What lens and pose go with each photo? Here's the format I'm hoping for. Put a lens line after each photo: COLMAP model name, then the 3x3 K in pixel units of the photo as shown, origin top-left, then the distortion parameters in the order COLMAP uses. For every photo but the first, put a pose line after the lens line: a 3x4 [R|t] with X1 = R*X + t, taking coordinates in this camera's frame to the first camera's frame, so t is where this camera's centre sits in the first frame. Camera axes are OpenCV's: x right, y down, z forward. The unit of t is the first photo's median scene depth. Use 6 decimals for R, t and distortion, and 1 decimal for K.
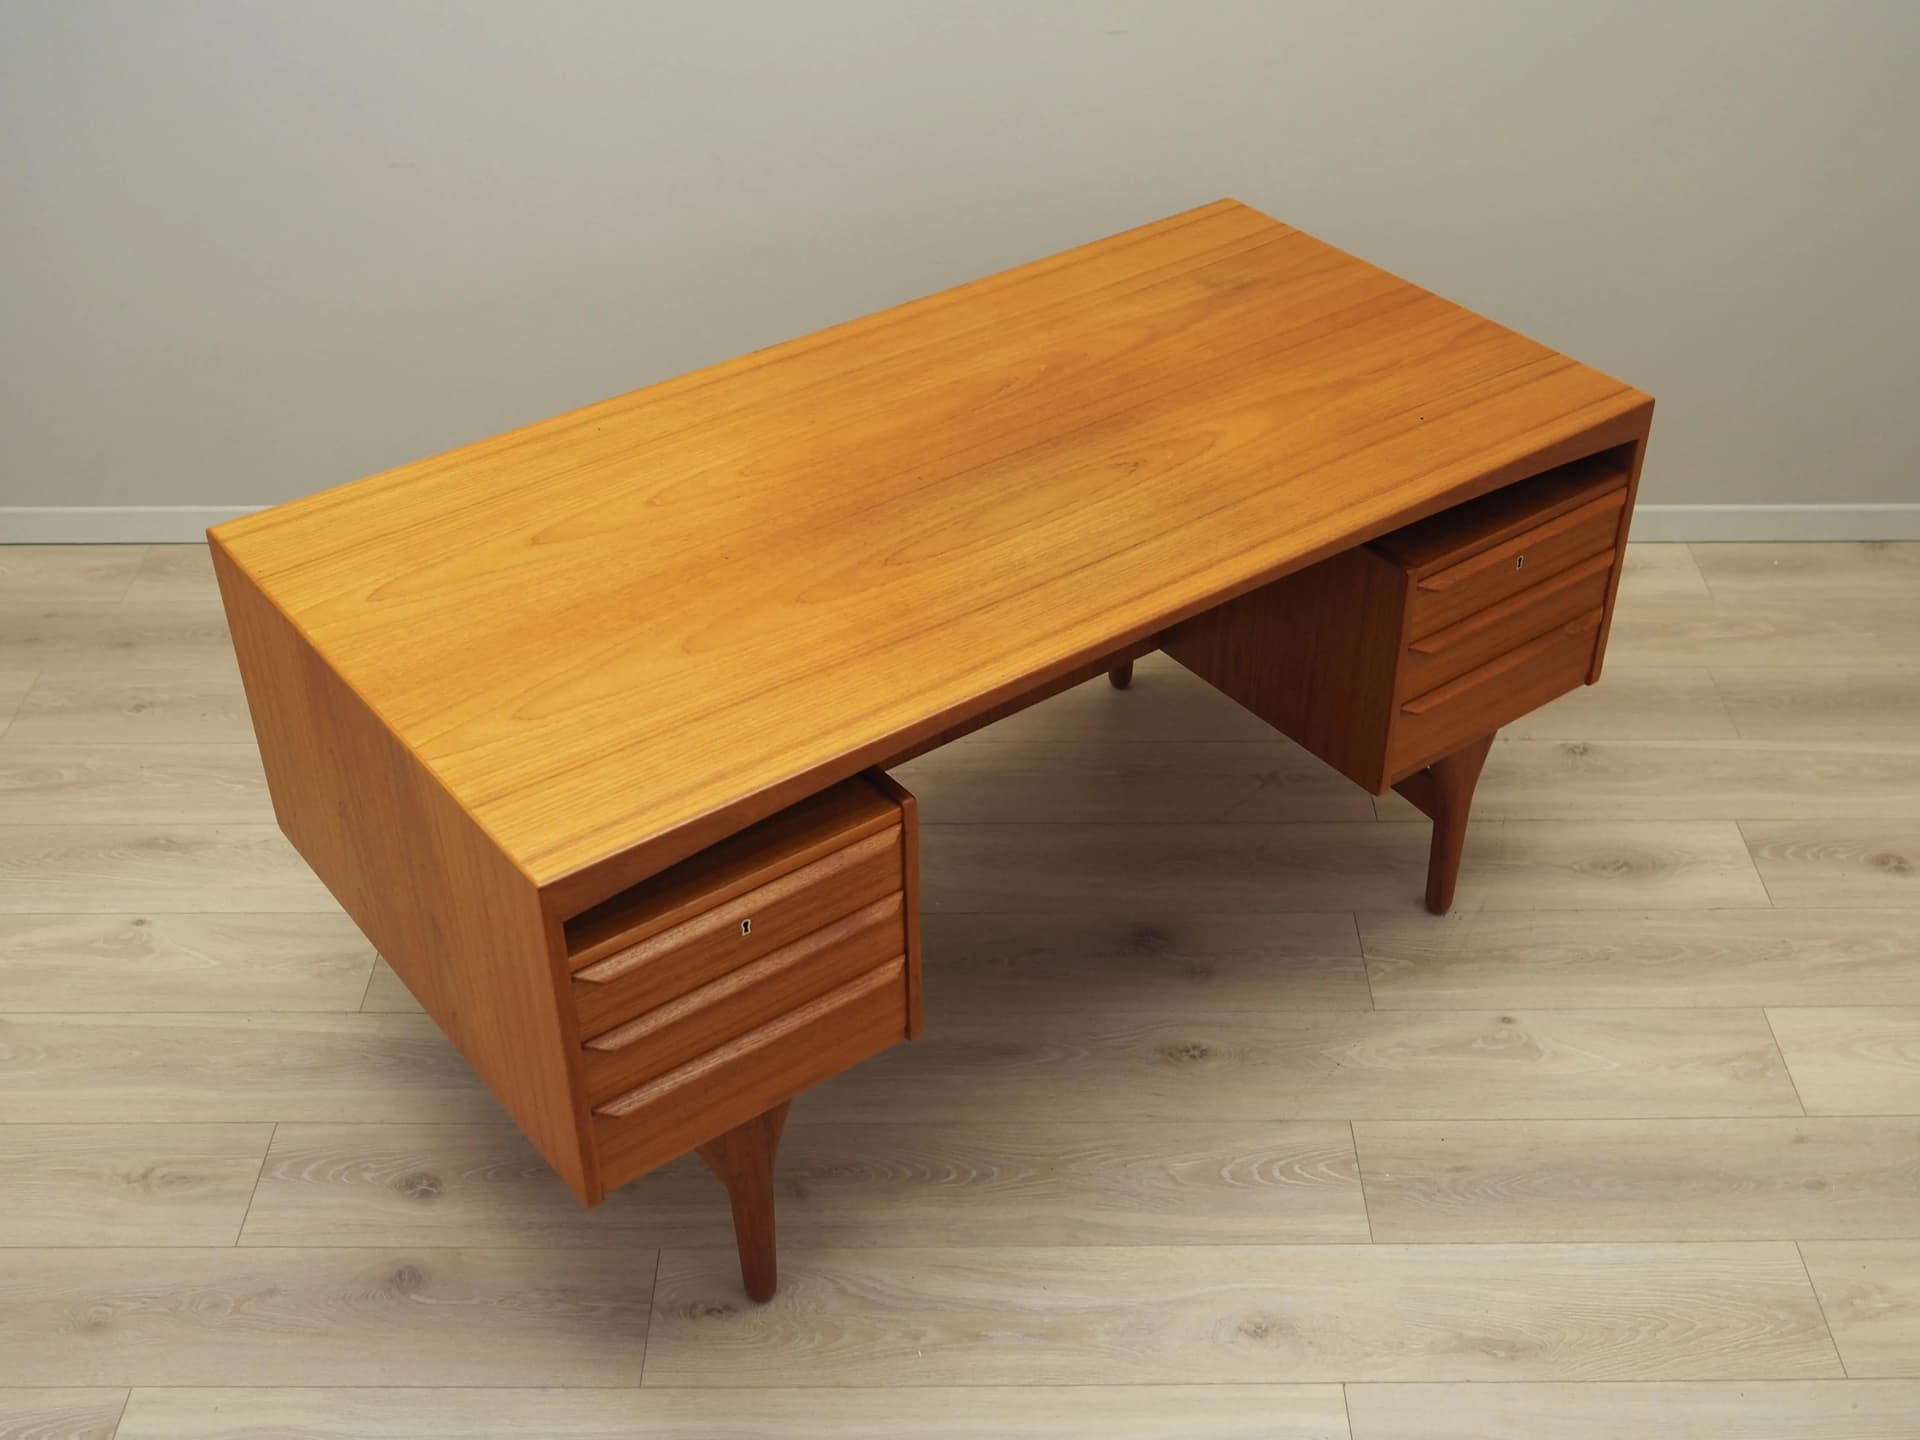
lens RADIAL K [[2088.1, 0, 961.6], [0, 2088.1, 707.3], [0, 0, 1]] dist [-0.020946, 0.000000]
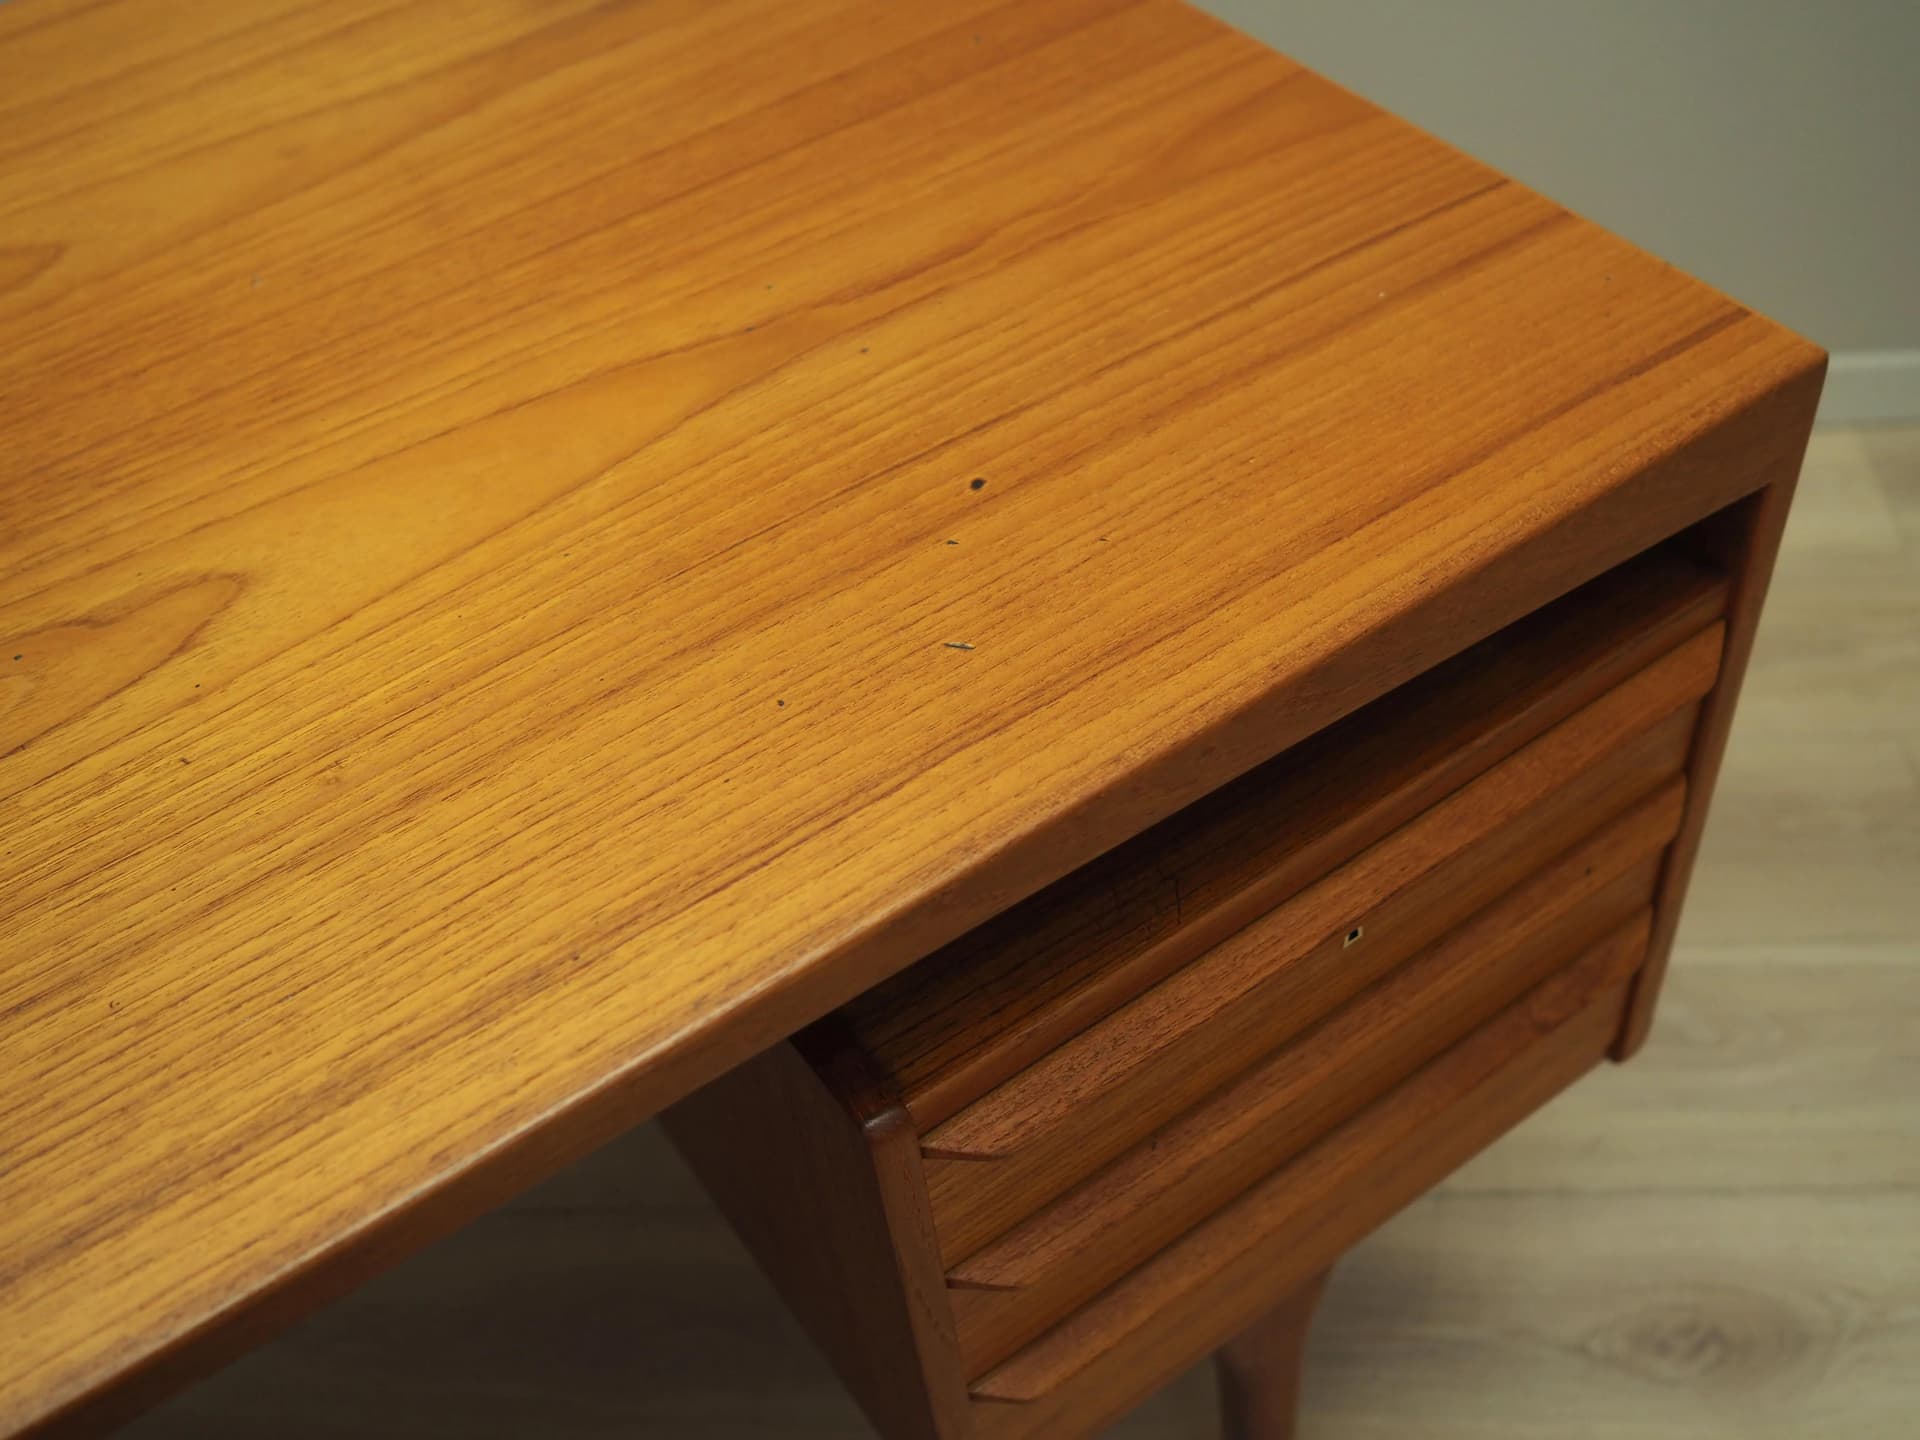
lens RADIAL K [[2088.1, 0, 903.1], [0, 2088.1, 728.4], [0, 0, 1]] dist [-0.020946, 0.000000]
pose [[0.996386, -0.032490, -0.078482, 0.218348], [0.044594, 0.986467, 0.157778, -0.141974], [0.072294, -0.160707, 0.984351, 0.674869]]
